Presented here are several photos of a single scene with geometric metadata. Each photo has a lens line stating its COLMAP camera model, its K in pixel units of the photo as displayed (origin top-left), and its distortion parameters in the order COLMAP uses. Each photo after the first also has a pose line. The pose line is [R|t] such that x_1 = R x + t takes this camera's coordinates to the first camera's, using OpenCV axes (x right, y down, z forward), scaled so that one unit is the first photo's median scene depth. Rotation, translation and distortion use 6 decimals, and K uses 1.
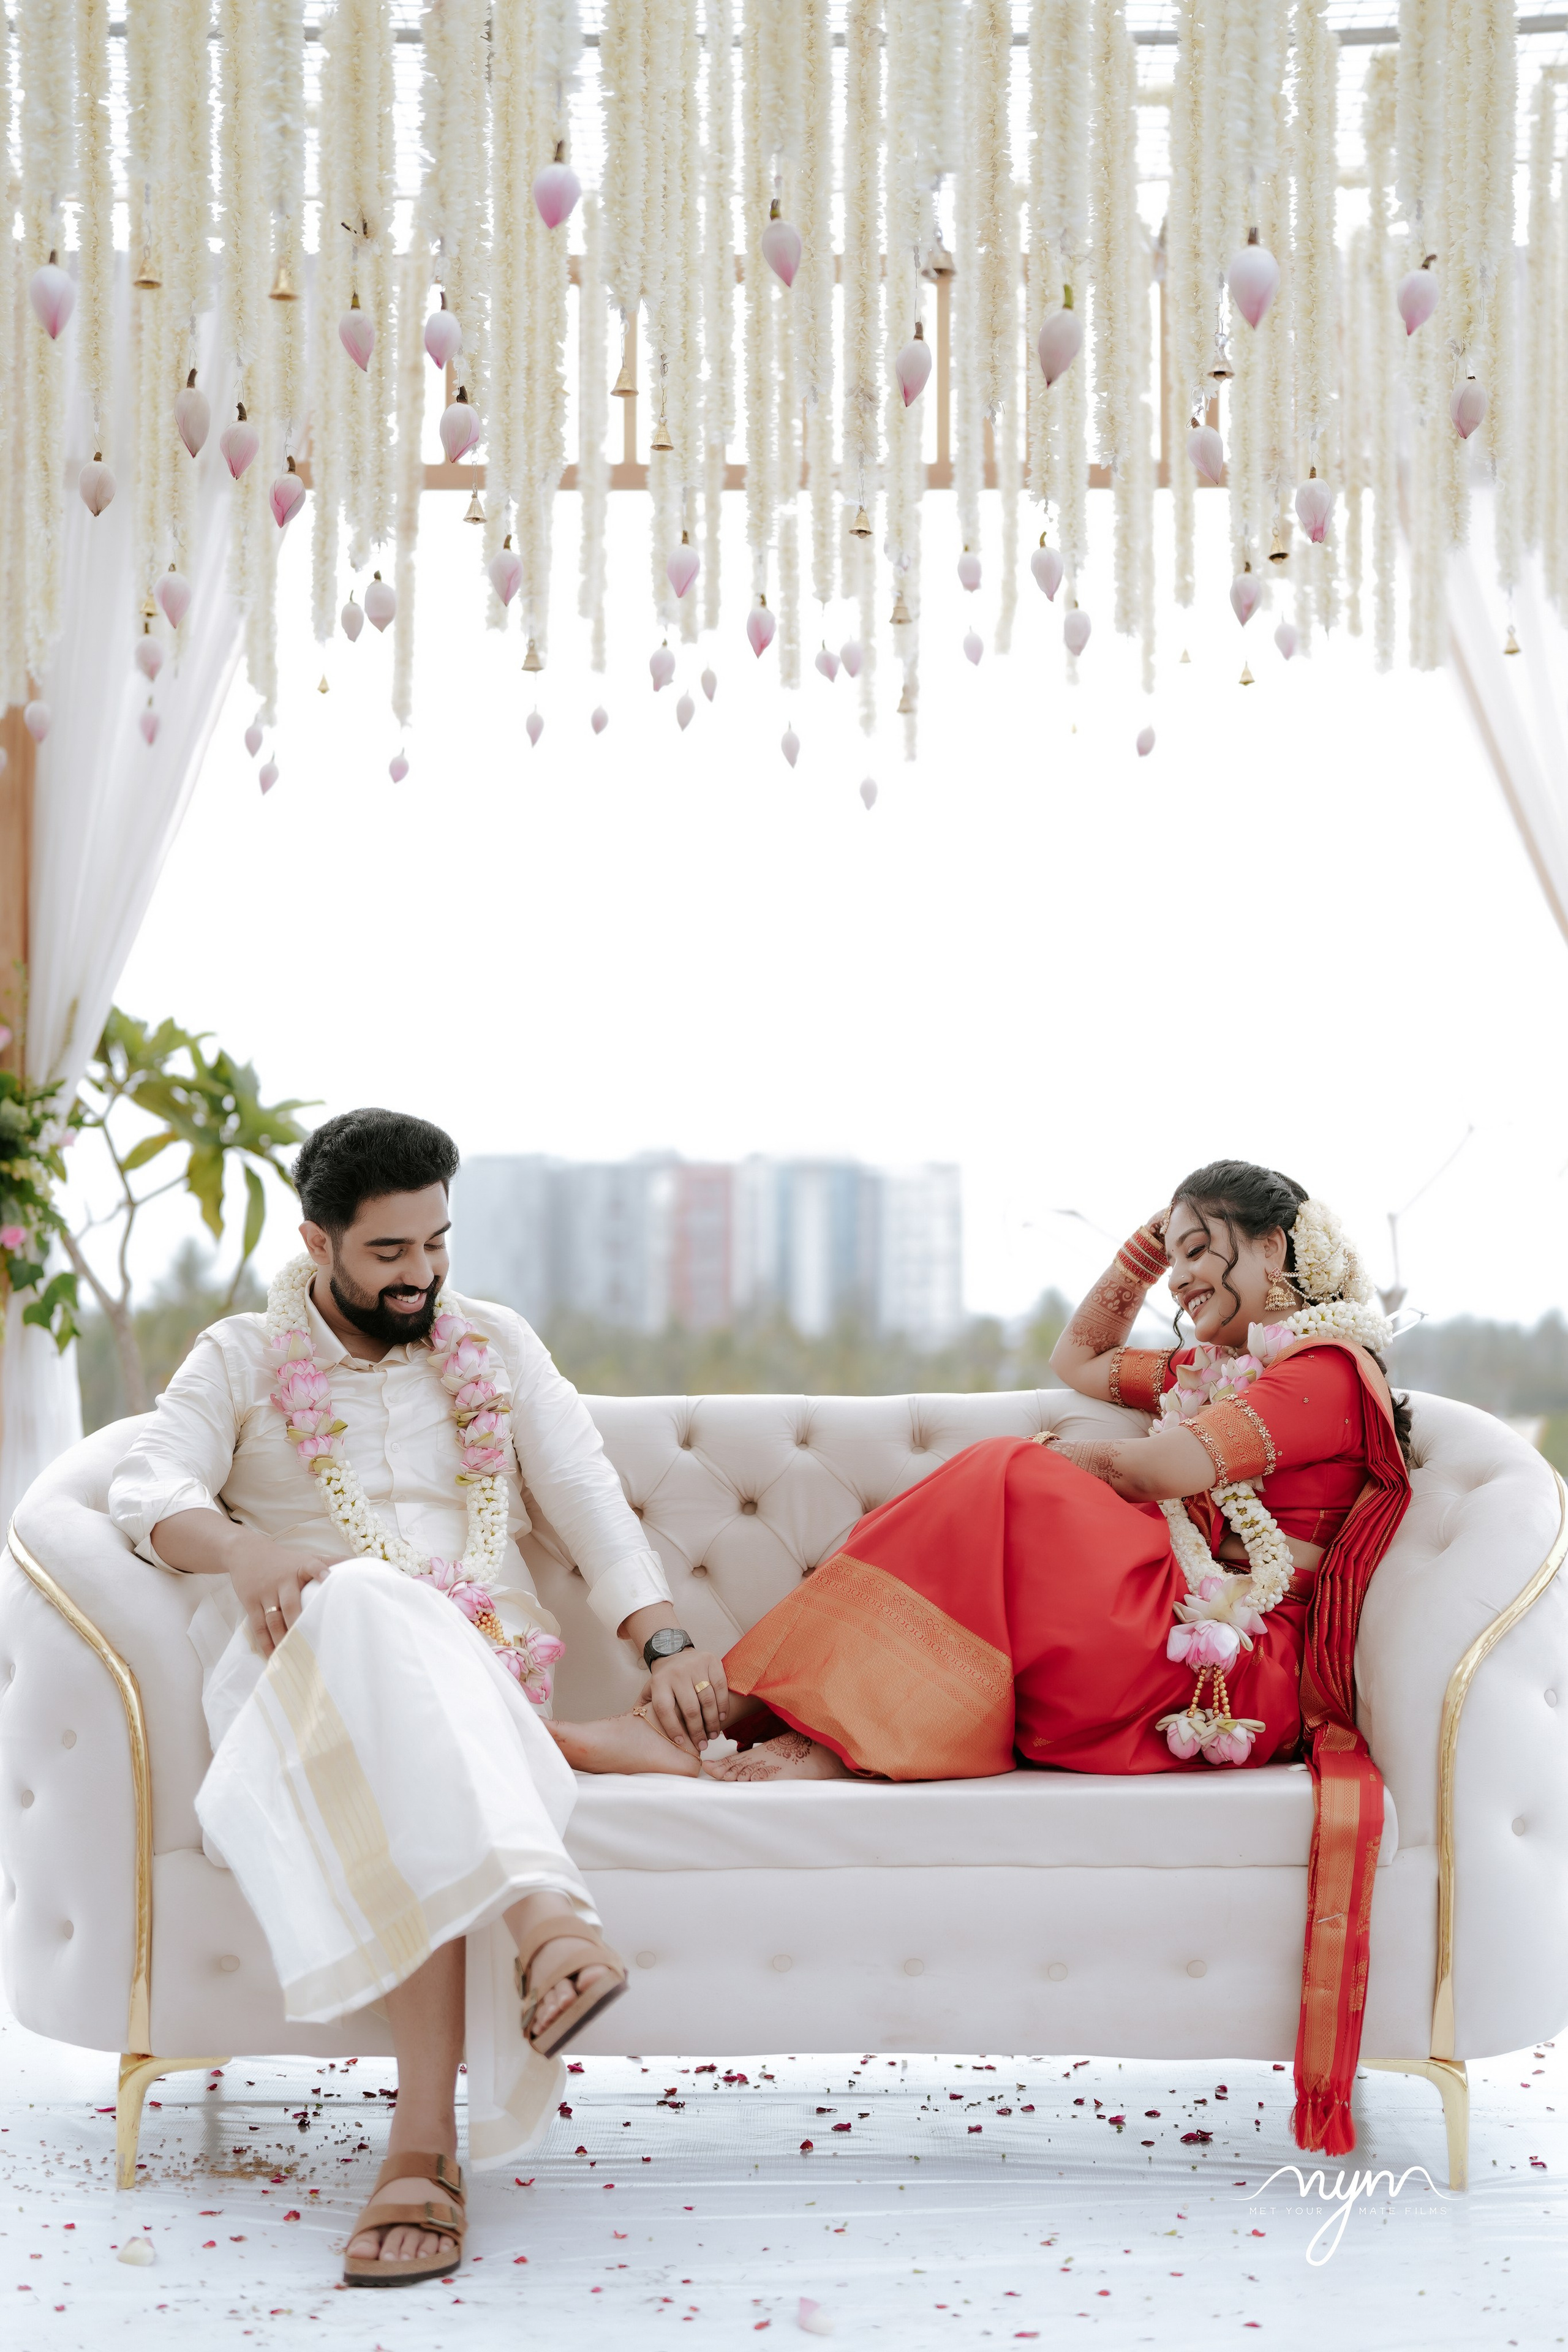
lens RADIAL K [[3289.5, 0, 784.0], [0, 3289.5, 1176.0], [0, 0, 1]] dist [0.017358, 0.045421]
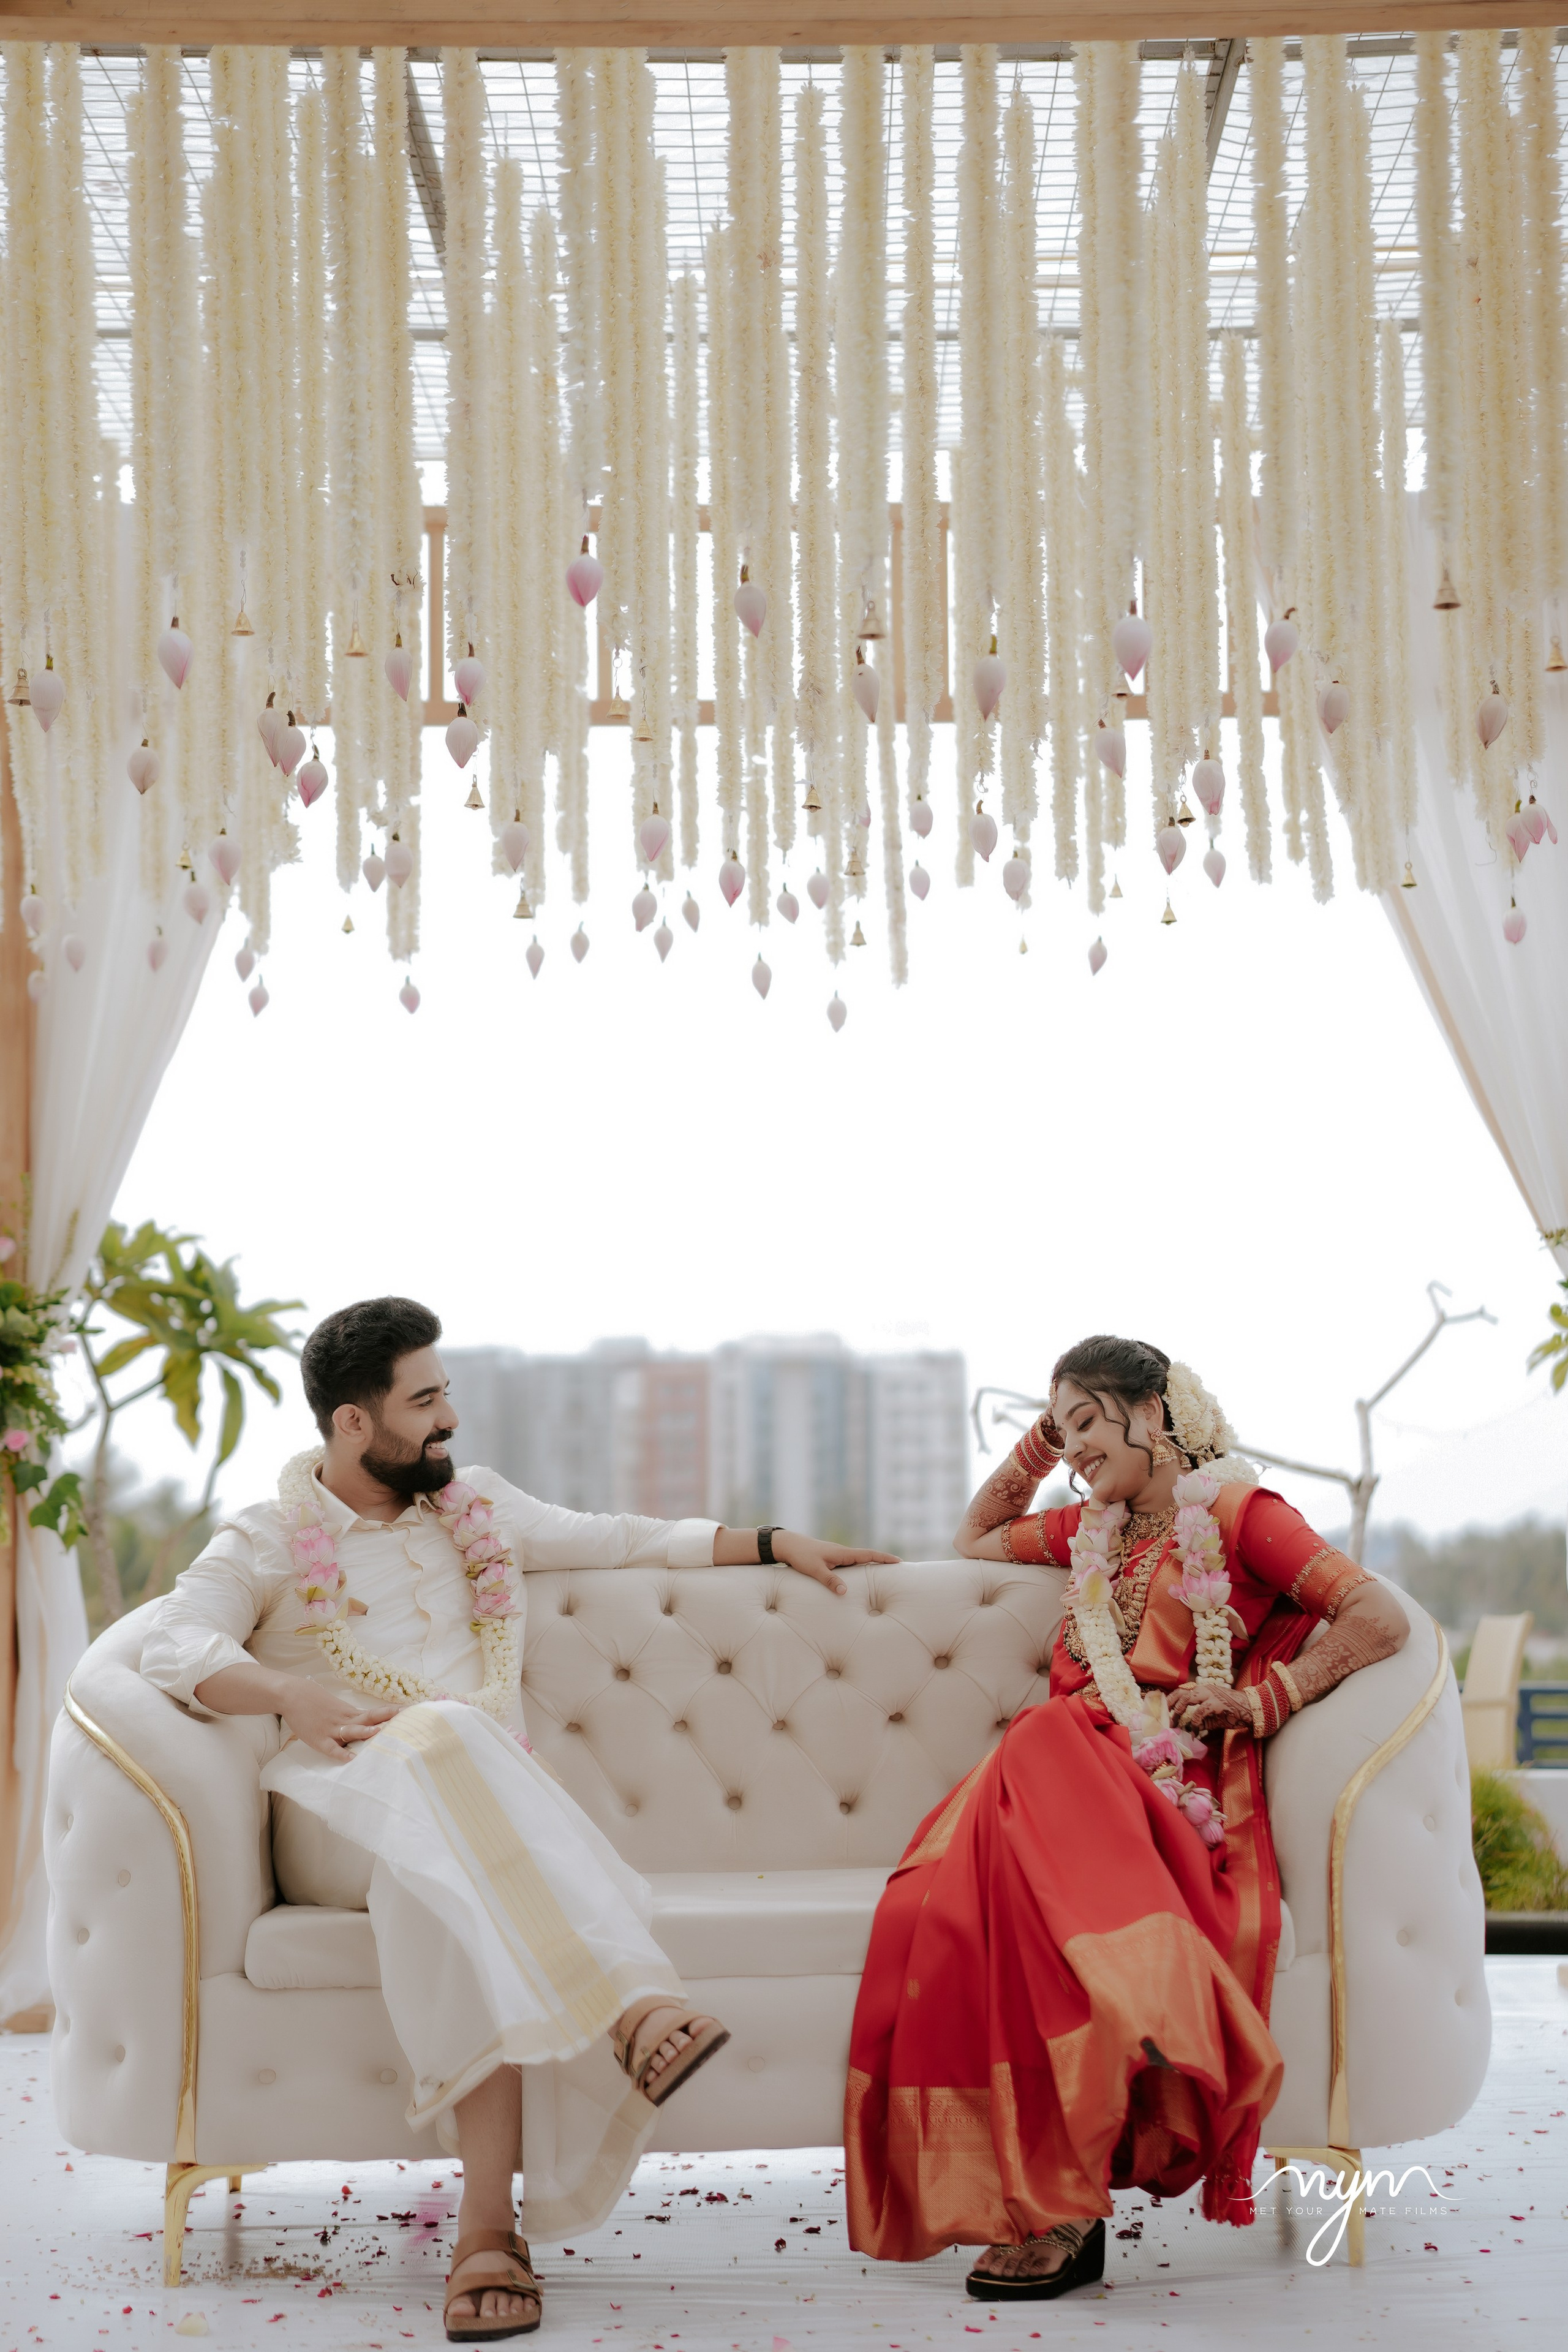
lens RADIAL K [[3644.5, 0, 835.1], [0, 3644.5, 1108.1], [0, 0, 1]] dist [0.493468, -2.071811]
pose [[0.999770, -0.008272, 0.019787, 0.002290], [0.009695, 0.997290, -0.072929, 0.002270], [-0.019130, 0.073104, 0.997141, -0.199206]]
